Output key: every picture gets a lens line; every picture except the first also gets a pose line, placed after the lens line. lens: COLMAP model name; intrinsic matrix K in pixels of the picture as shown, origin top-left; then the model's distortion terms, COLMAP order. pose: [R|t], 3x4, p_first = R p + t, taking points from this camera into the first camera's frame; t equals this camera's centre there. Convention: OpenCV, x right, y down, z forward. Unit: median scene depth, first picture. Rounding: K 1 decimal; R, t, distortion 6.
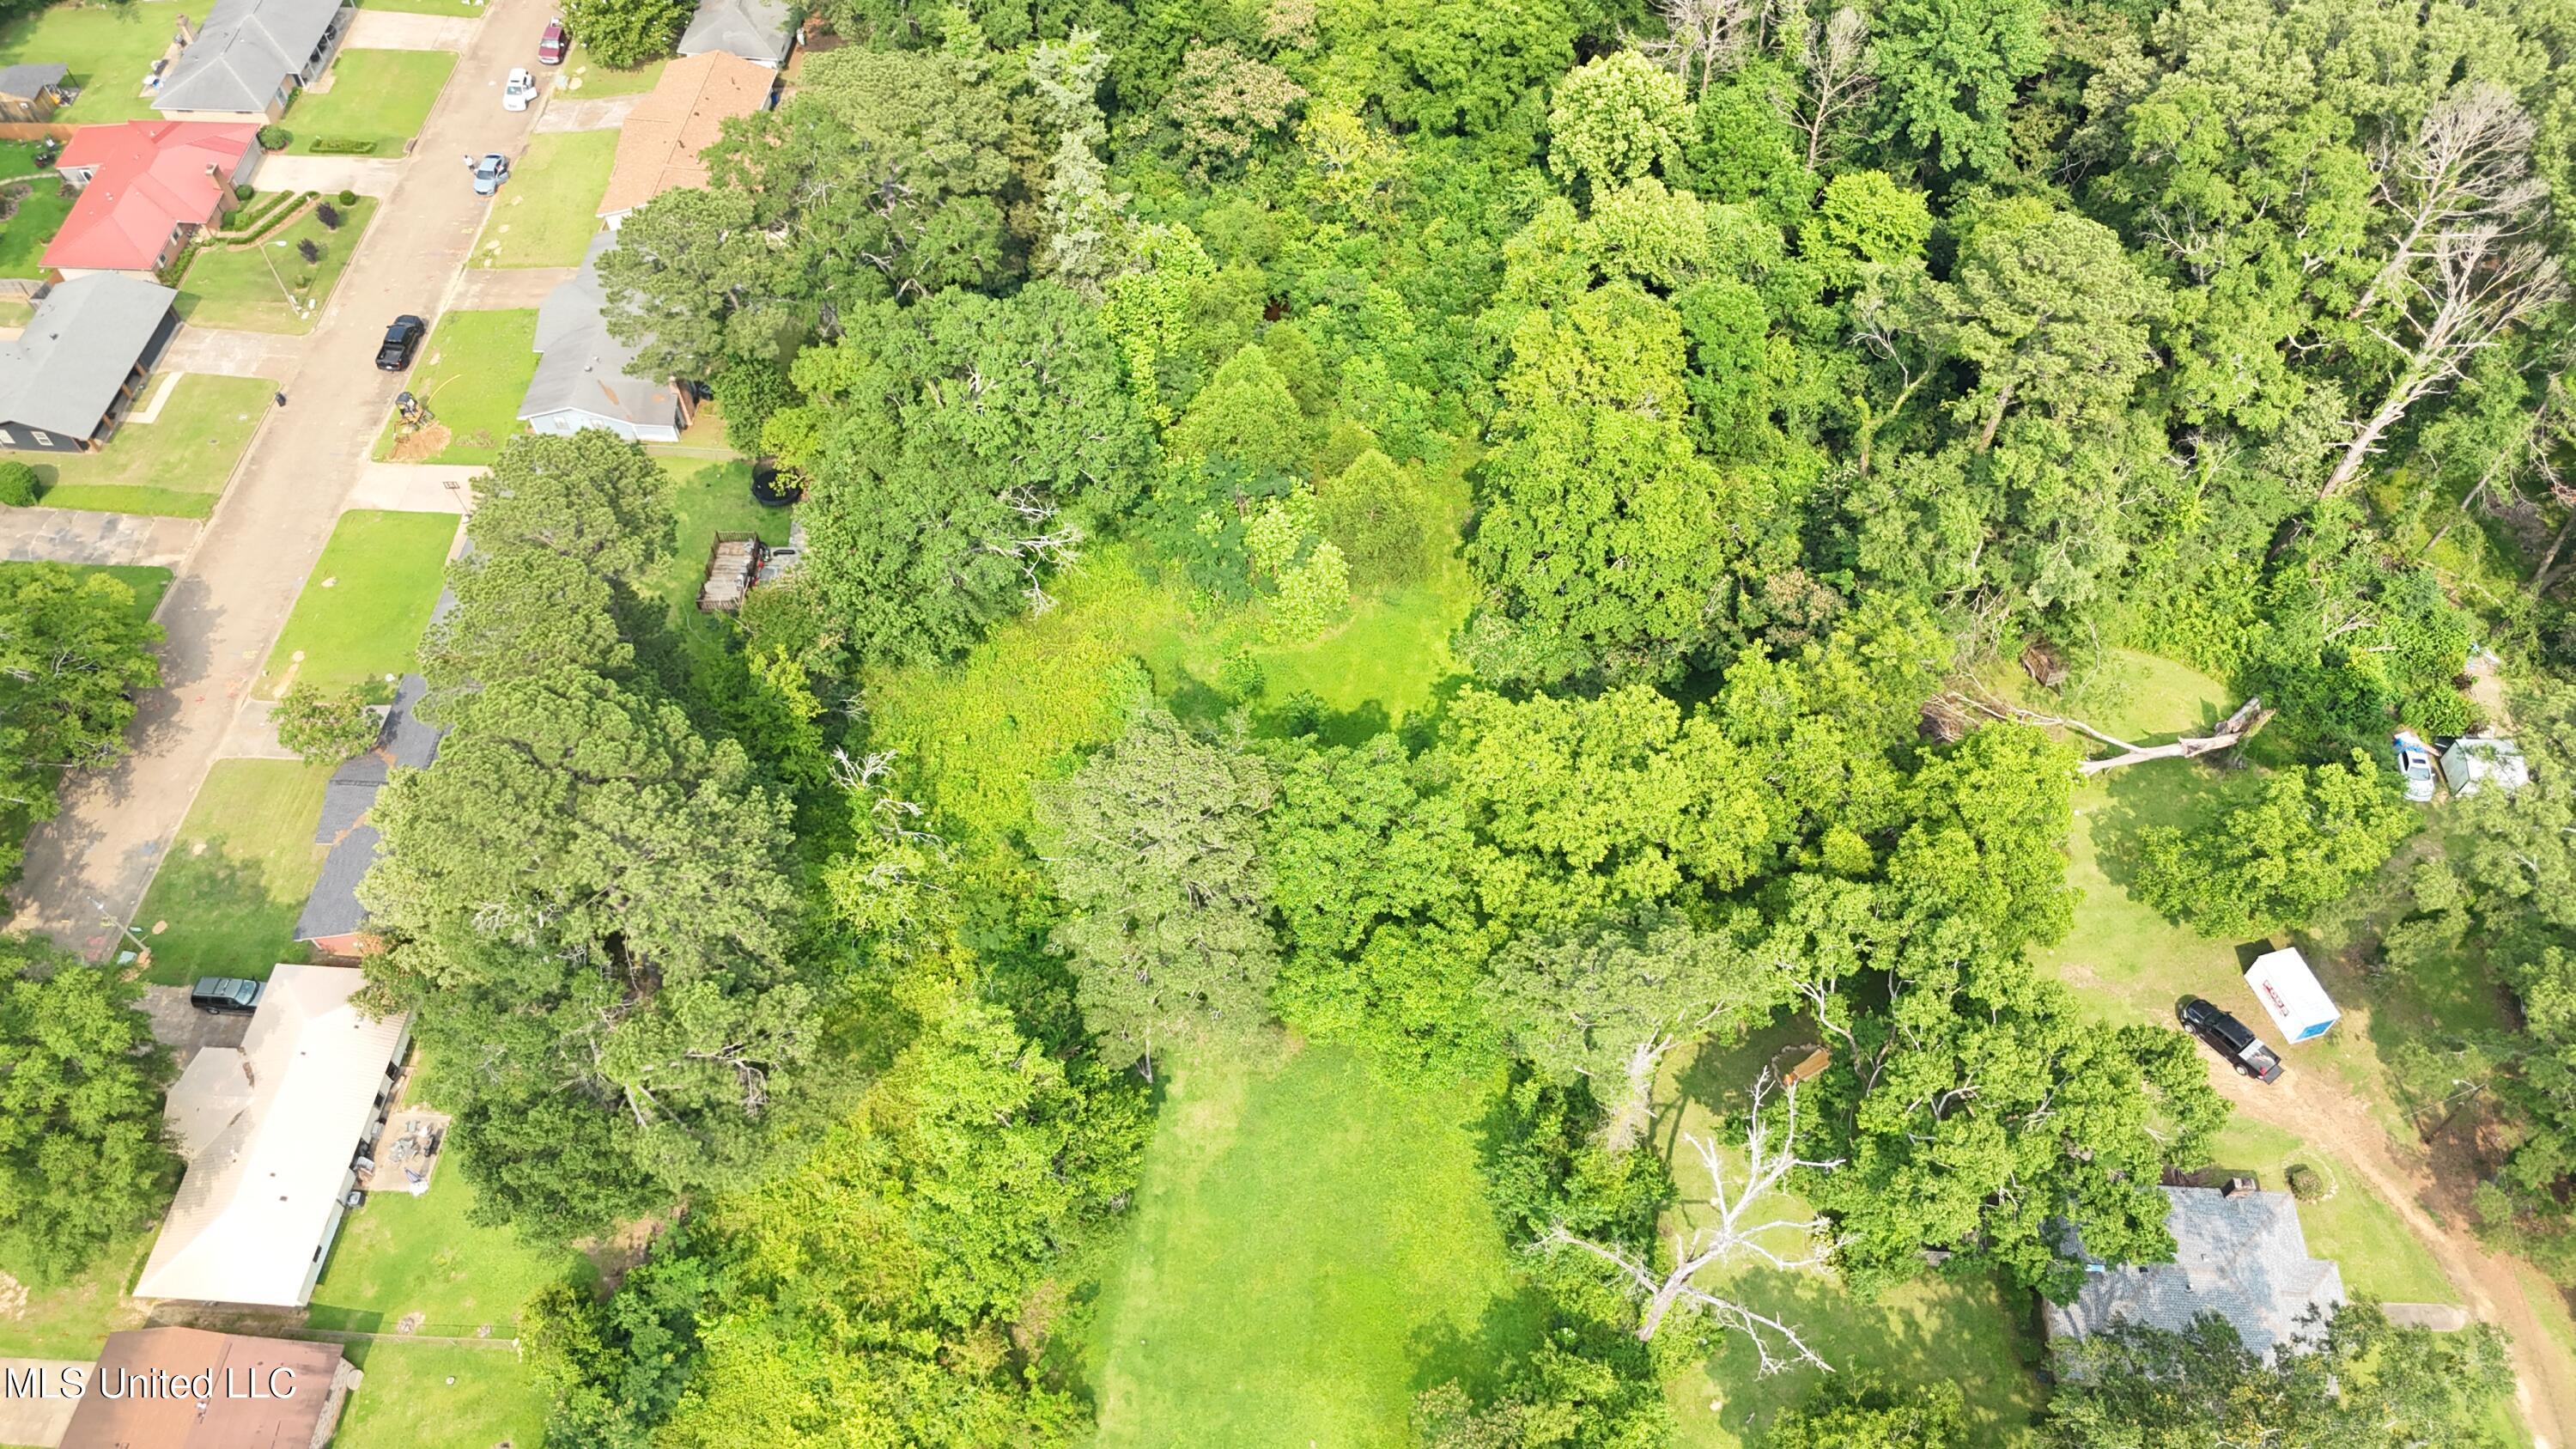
lens RADIAL K [[1880.0, 0, 1288.0], [0, 1880.0, 724.5], [0, 0, 1]] dist [0.071084, -0.068019]
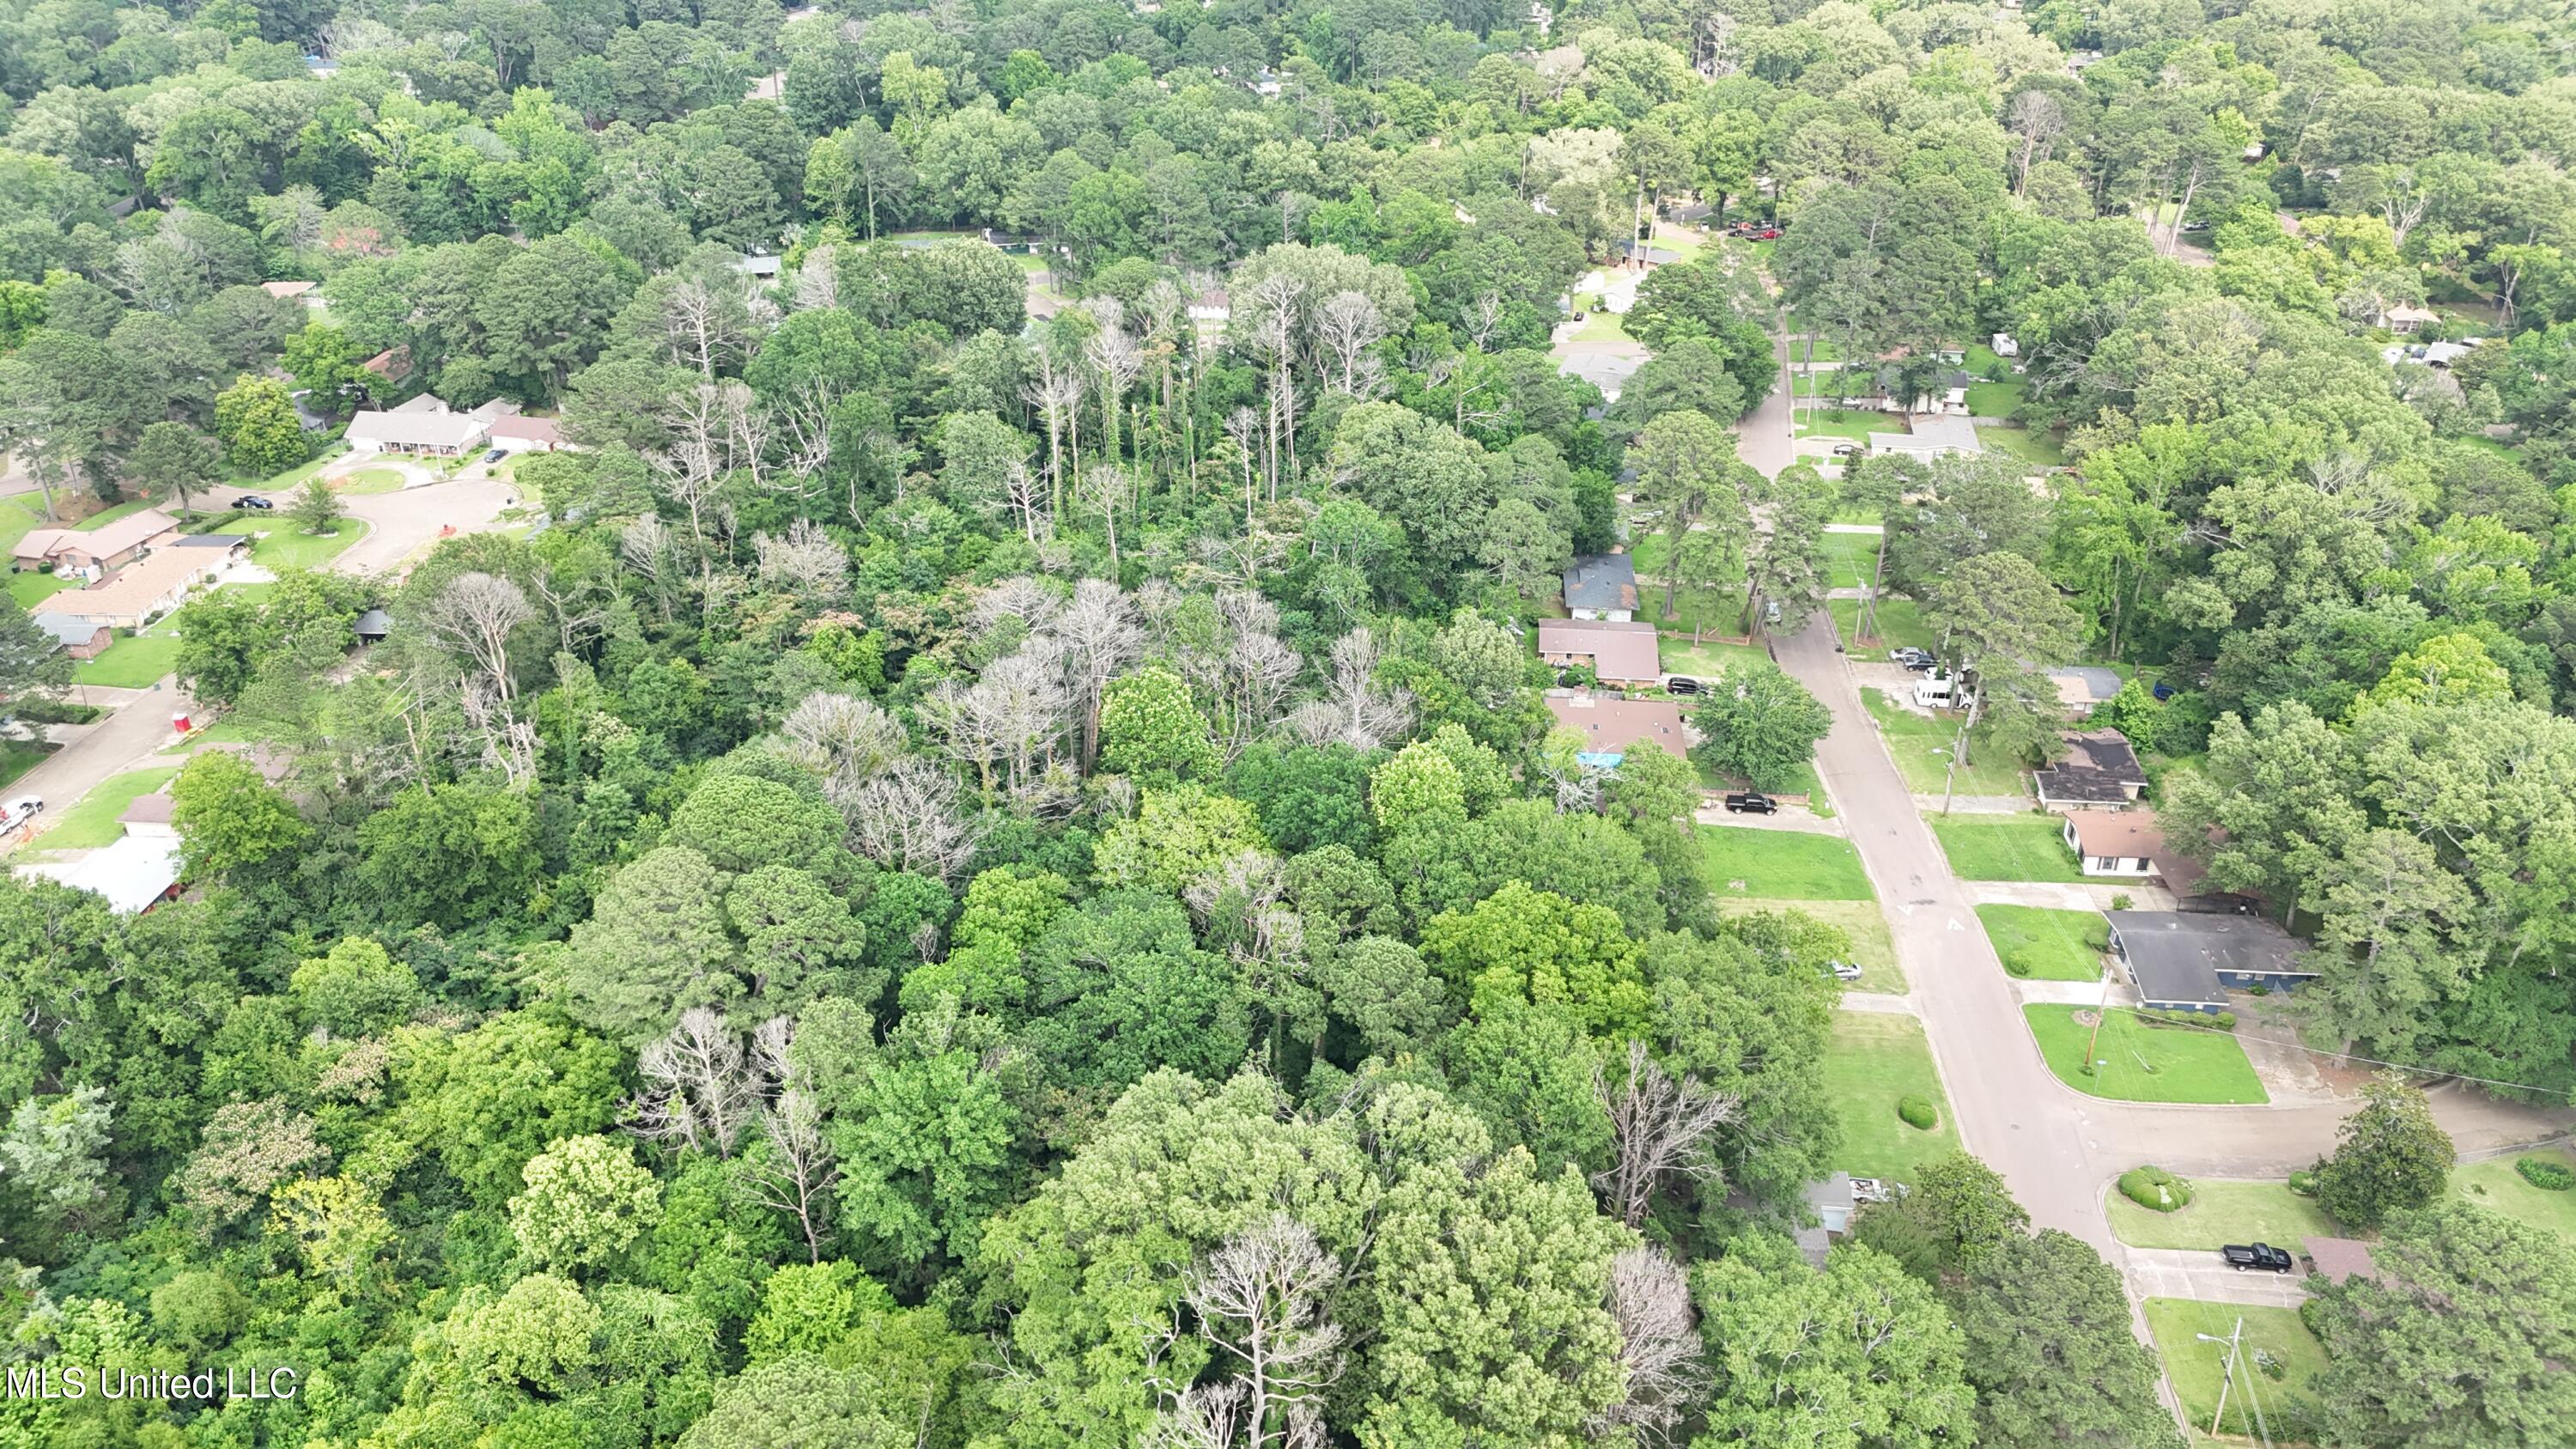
lens RADIAL K [[1880.0, 0, 1288.0], [0, 1880.0, 724.5], [0, 0, 1]] dist [0.071084, -0.068019]
pose [[0.999832, 0.018216, 0.002212, 0.524604], [-0.015250, 0.891947, -0.451884, -0.110514], [-0.010205, 0.451774, 0.892074, 0.057337]]
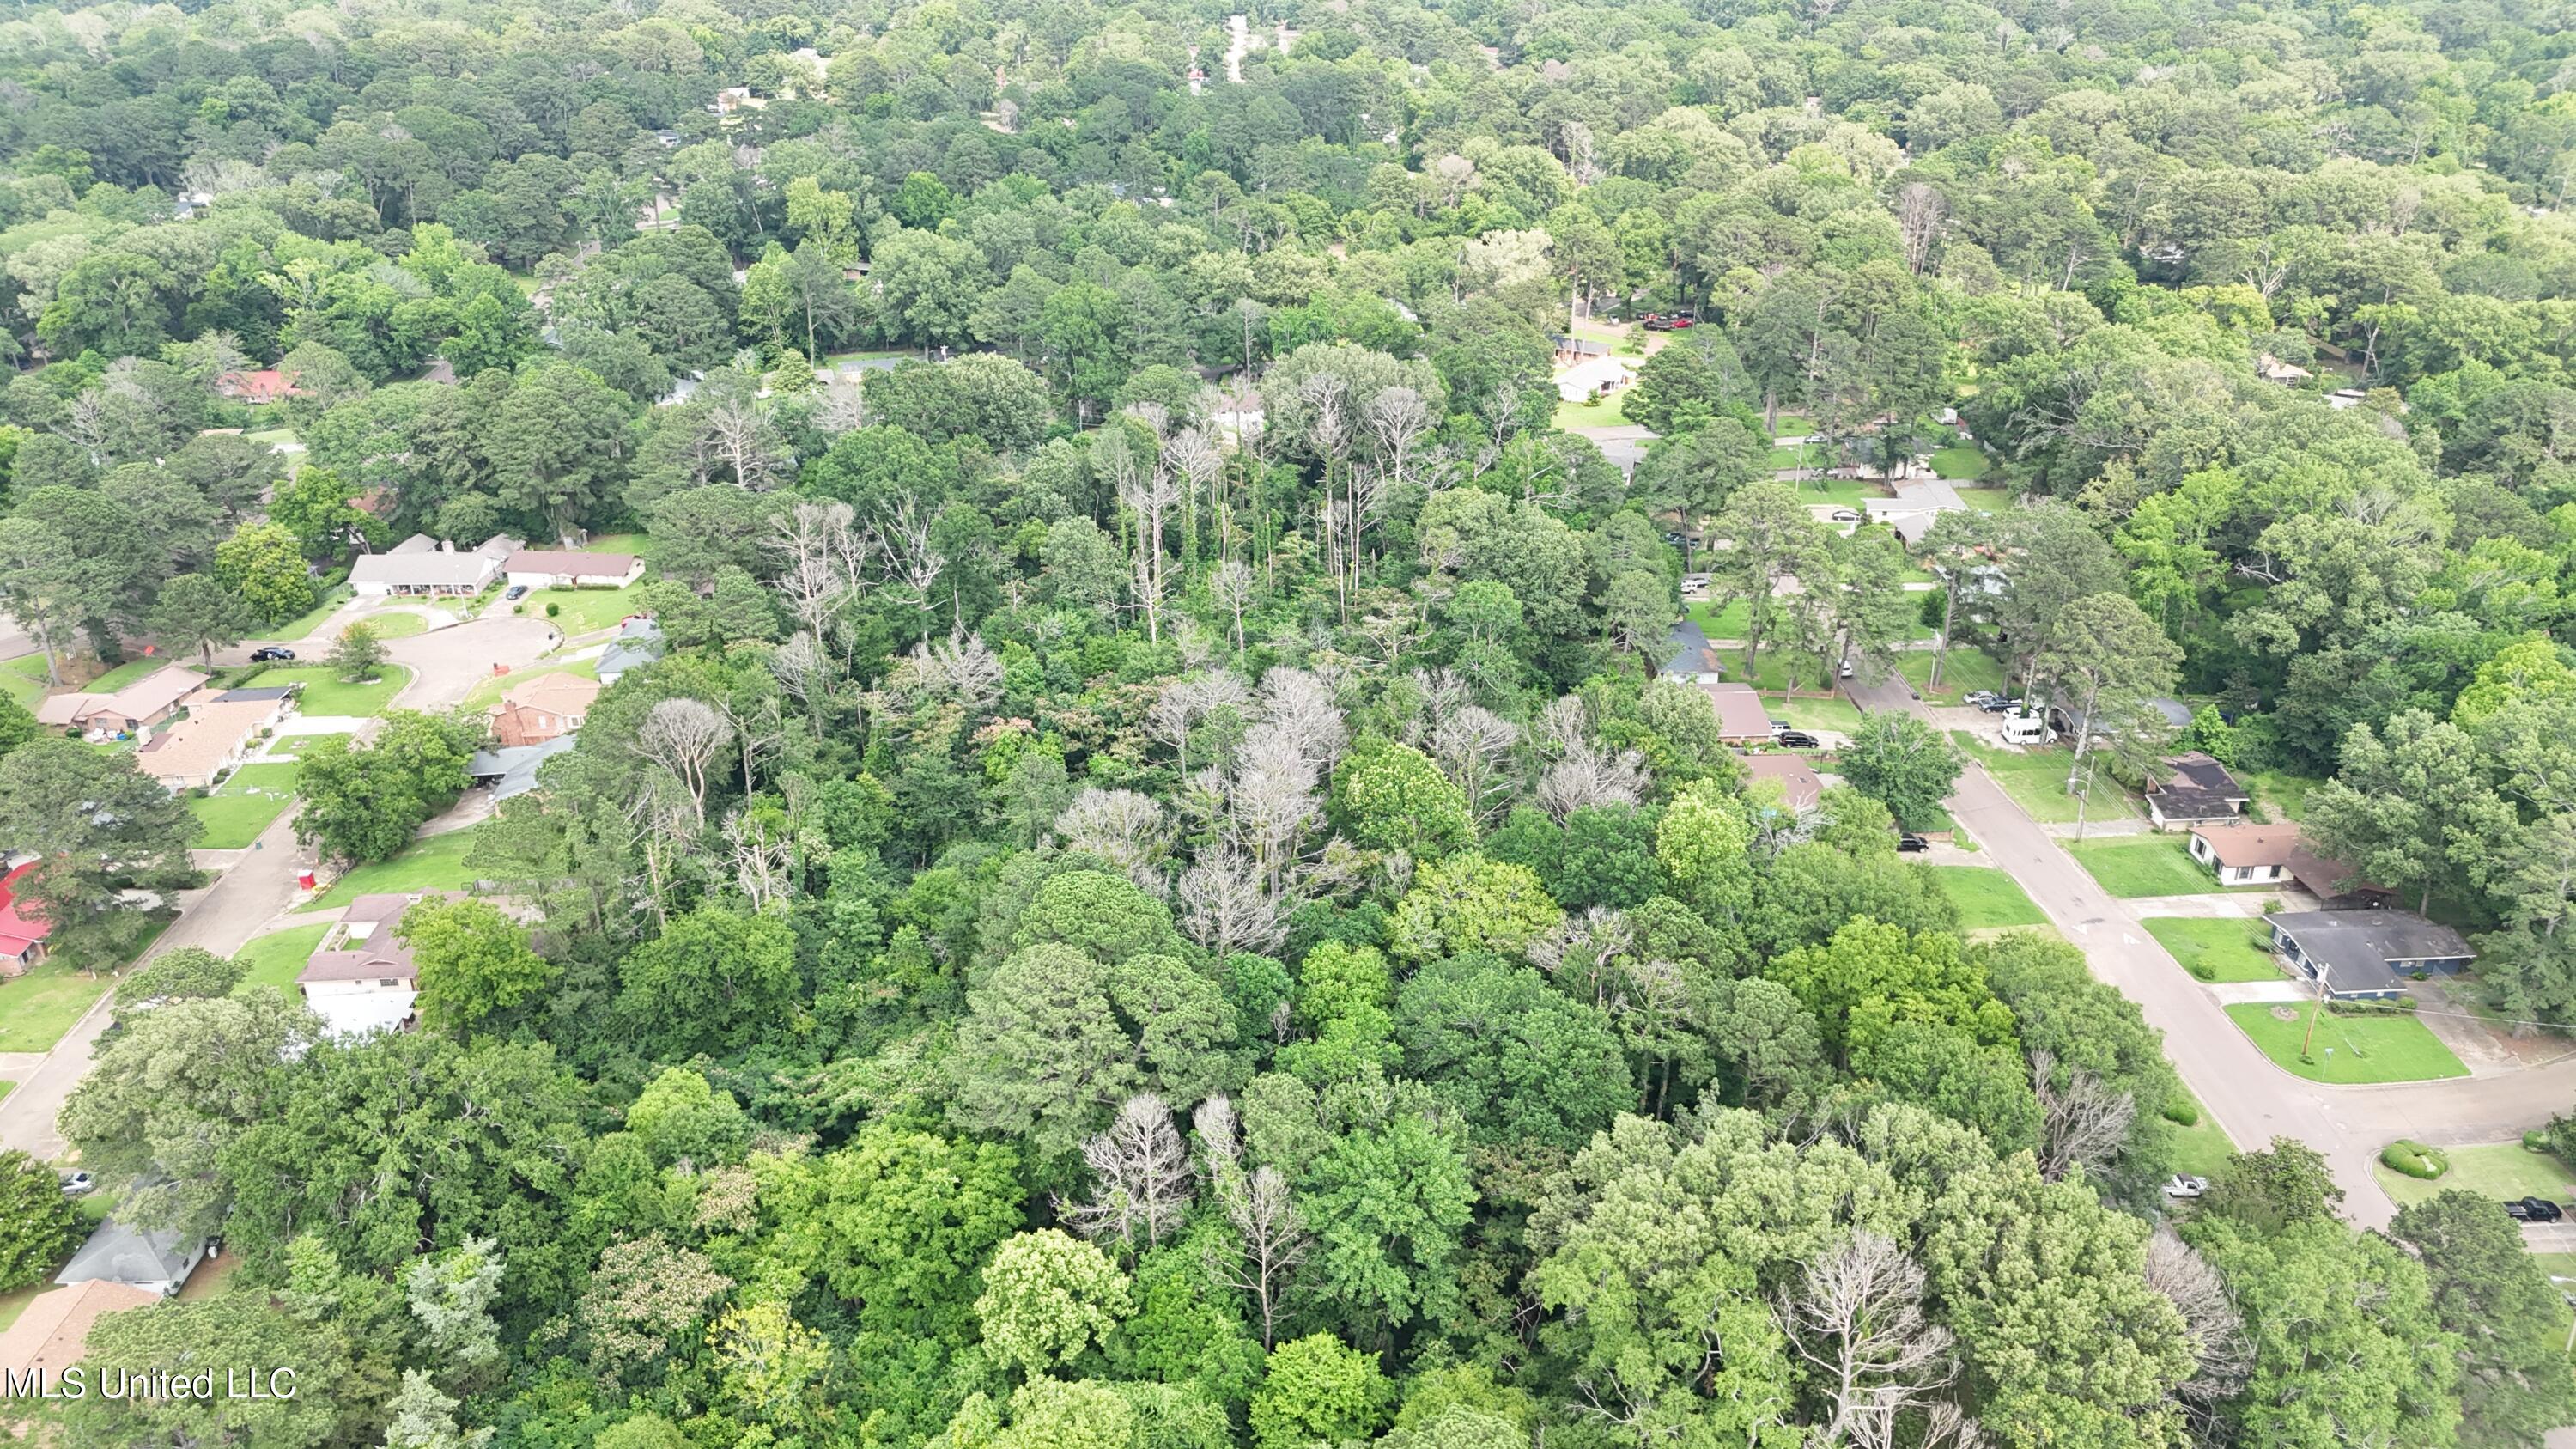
lens RADIAL K [[1880.0, 0, 1288.0], [0, 1880.0, 724.5], [0, 0, 1]] dist [0.071084, -0.068019]
pose [[0.991199, -0.045730, 0.124231, 0.190842], [0.101922, 0.862479, -0.495723, -0.089731], [-0.084477, 0.504022, 0.859549, 0.050775]]
